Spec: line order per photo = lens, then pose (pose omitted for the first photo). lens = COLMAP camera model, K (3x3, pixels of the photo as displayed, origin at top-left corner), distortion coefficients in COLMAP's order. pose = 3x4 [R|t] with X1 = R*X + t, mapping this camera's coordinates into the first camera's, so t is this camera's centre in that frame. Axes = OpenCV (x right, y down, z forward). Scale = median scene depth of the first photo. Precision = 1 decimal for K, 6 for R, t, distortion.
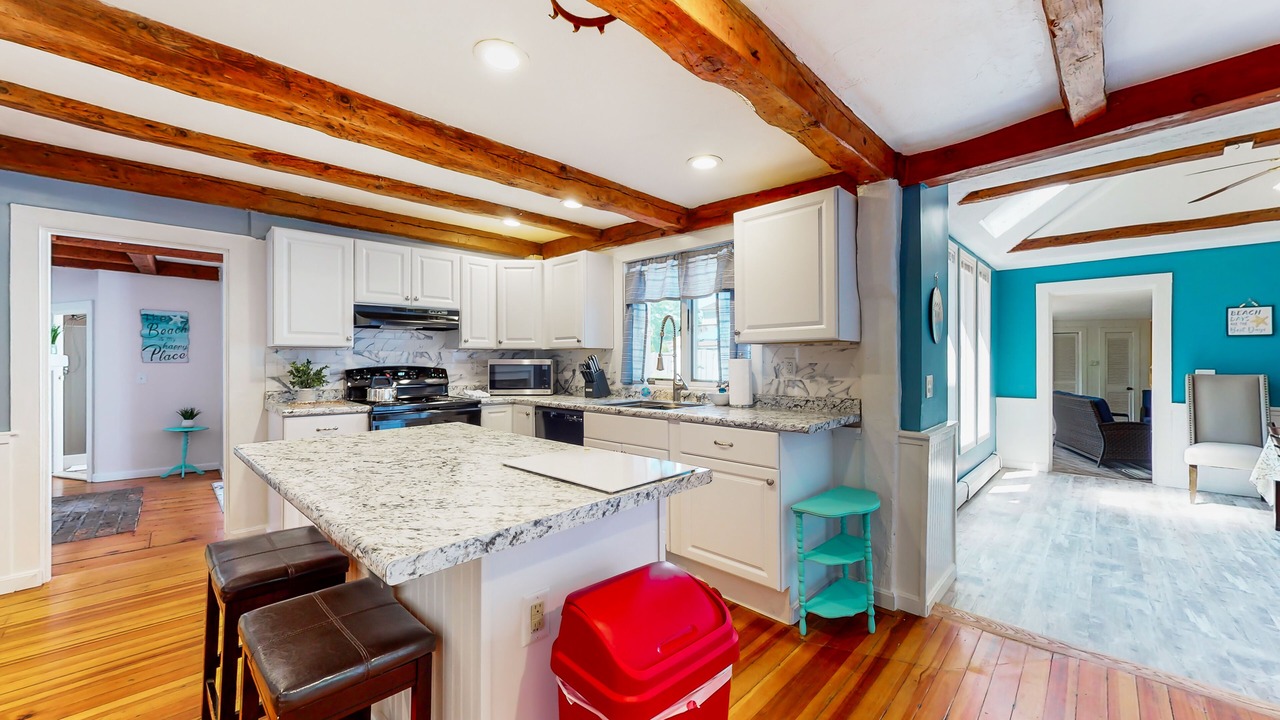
lens RADIAL K [[482.7, 0, 640.6], [0, 482.7, 362.2], [0, 0, 1]] dist [-0.001042, 0.000858]
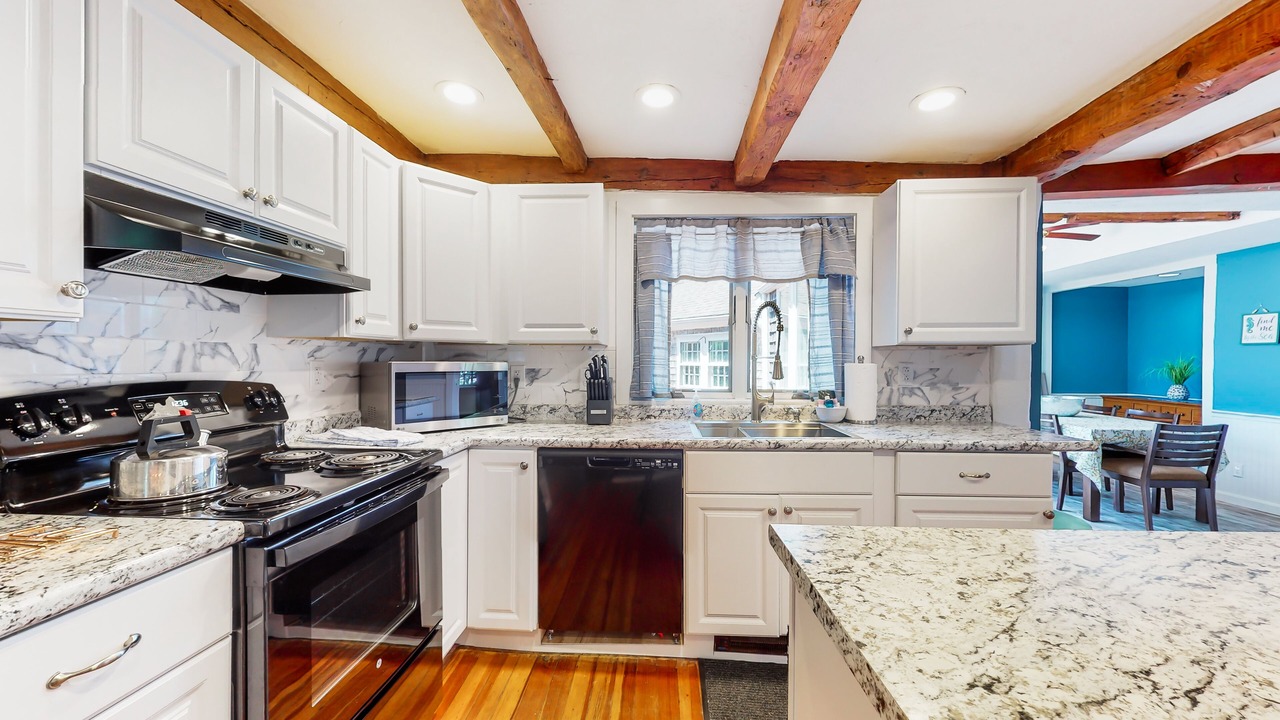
lens RADIAL K [[482.7, 0, 643.0], [0, 482.7, 362.4], [0, 0, 1]] dist [-0.001042, 0.000858]
pose [[0.747615, -0.000743, 0.664133, -0.516654], [-0.002334, 0.999990, 0.003747, -0.008837], [-0.664129, -0.004352, 0.747605, 0.547809]]
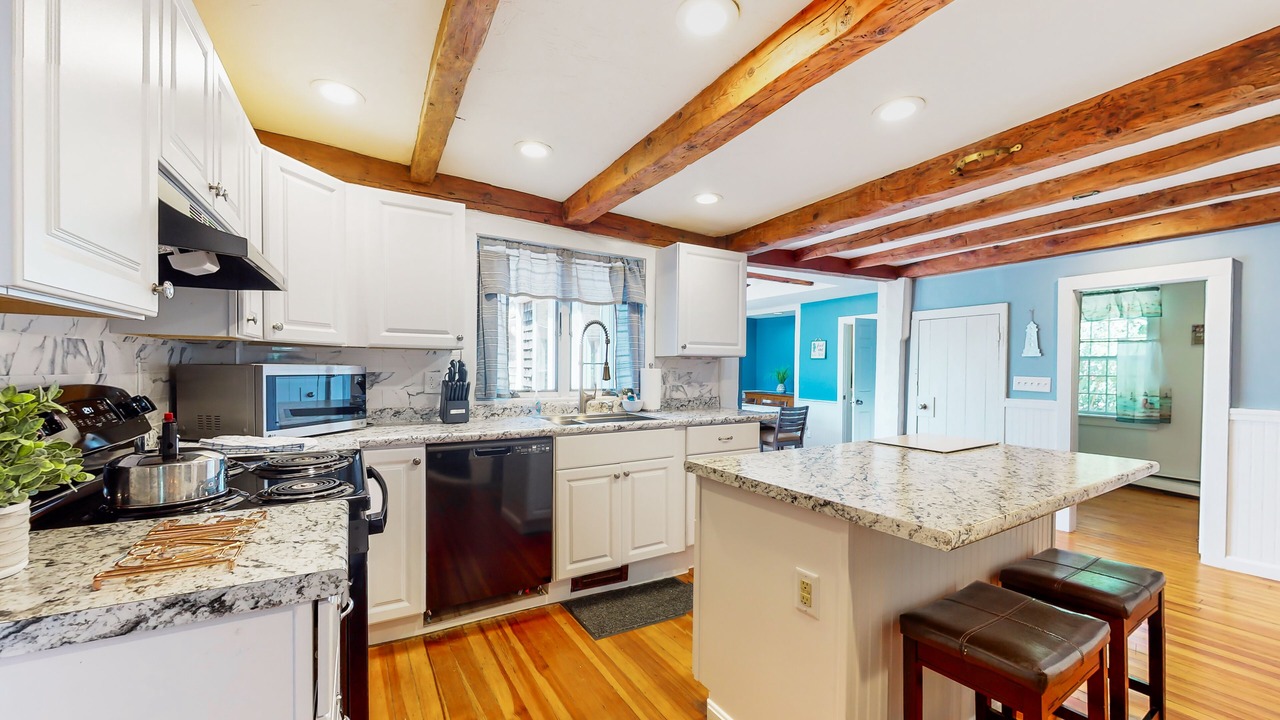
lens RADIAL K [[482.7, 0, 647.2], [0, 482.7, 368.9], [0, 0, 1]] dist [-0.001042, 0.000858]
pose [[0.247989, 0.000693, 0.968763, -0.754325], [-0.009419, 0.999954, 0.001696, -0.006234], [-0.968717, -0.009546, 0.247984, 0.627184]]
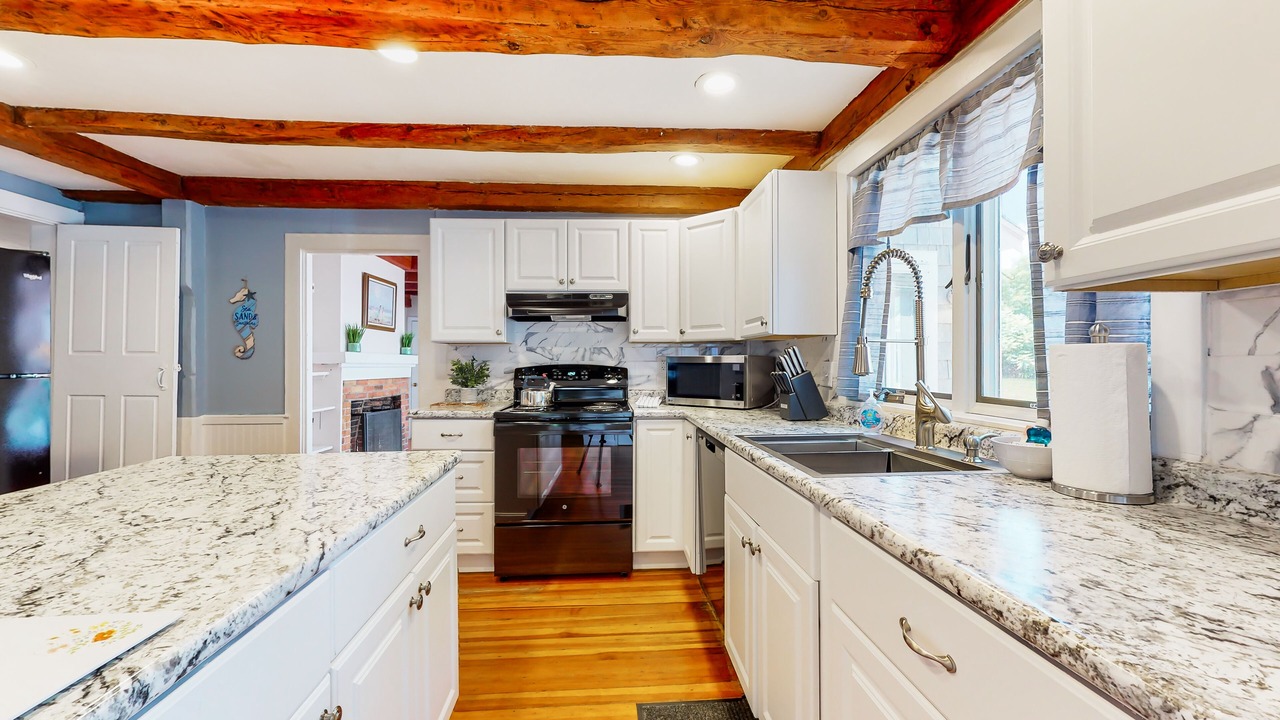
lens RADIAL K [[482.7, 0, 639.0], [0, 482.7, 362.8], [0, 0, 1]] dist [-0.001042, 0.000858]
pose [[0.751738, 0.001217, -0.659460, 0.162177], [-0.001692, 0.999999, -0.000083, 0.005528], [0.659459, 0.001178, 0.751739, 0.480638]]
